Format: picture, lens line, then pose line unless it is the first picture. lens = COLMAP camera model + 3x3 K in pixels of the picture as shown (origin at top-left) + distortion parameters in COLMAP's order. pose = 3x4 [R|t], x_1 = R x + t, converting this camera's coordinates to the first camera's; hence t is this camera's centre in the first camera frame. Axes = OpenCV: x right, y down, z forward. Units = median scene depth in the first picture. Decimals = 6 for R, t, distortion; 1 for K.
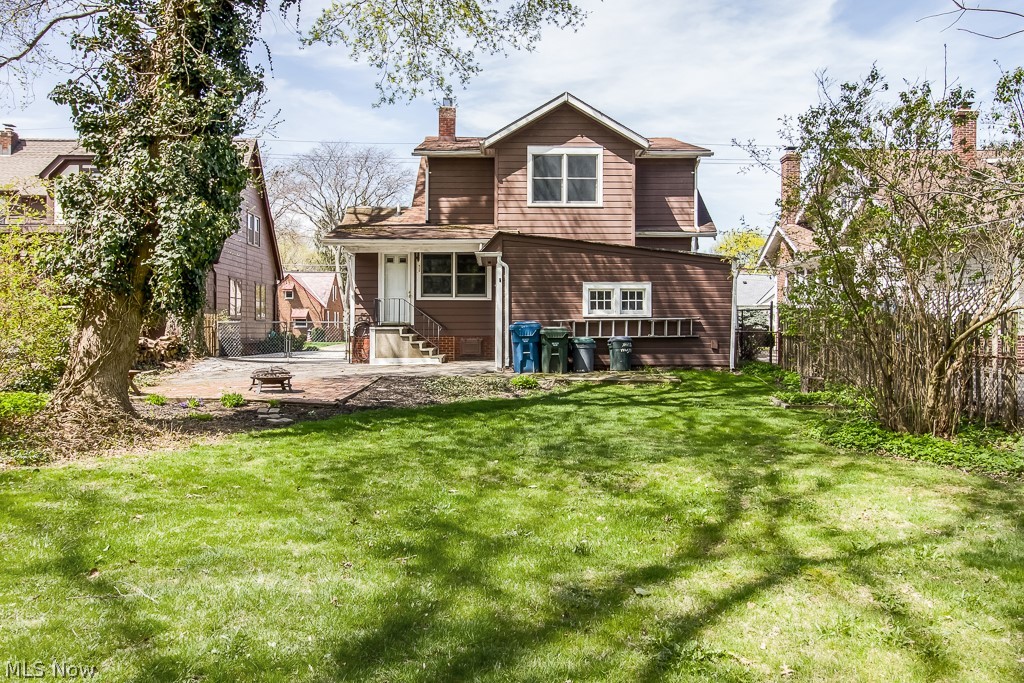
lens RADIAL K [[858.0, 0, 511.8], [0, 858.0, 339.5], [0, 0, 1]] dist [0.012638, 0.002587]
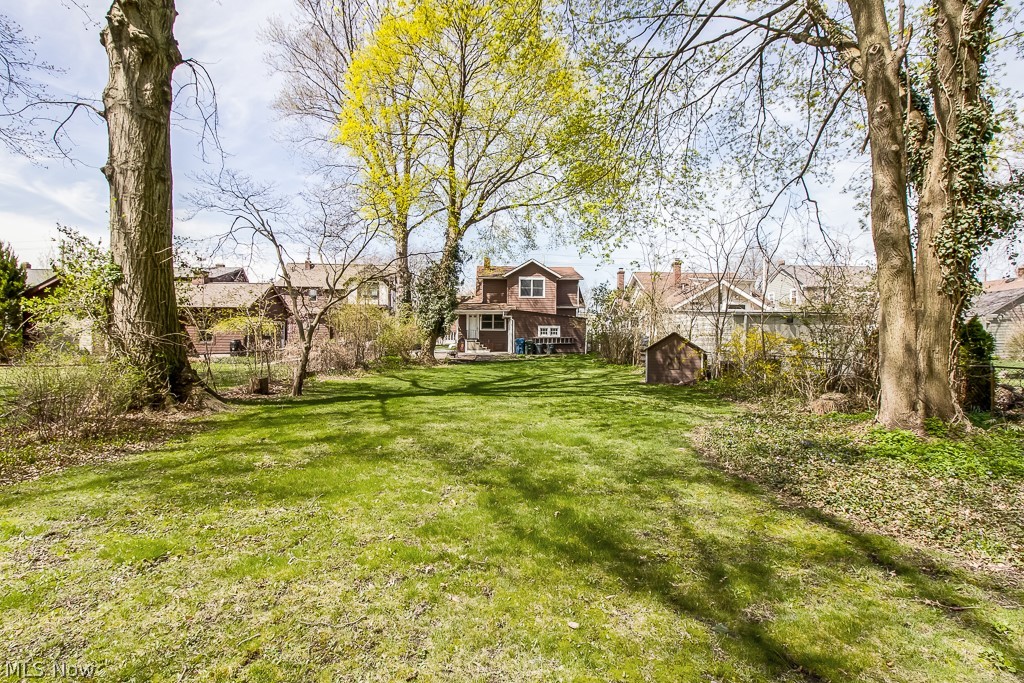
lens RADIAL K [[471.8, 0, 512.2], [0, 471.8, 343.2], [0, 0, 1]] dist [0.012789, -0.007126]
pose [[0.999470, 0.004006, 0.032318, -0.055187], [-0.003791, 0.999970, -0.006700, 0.007253], [-0.032344, 0.006574, 0.999455, -0.586650]]
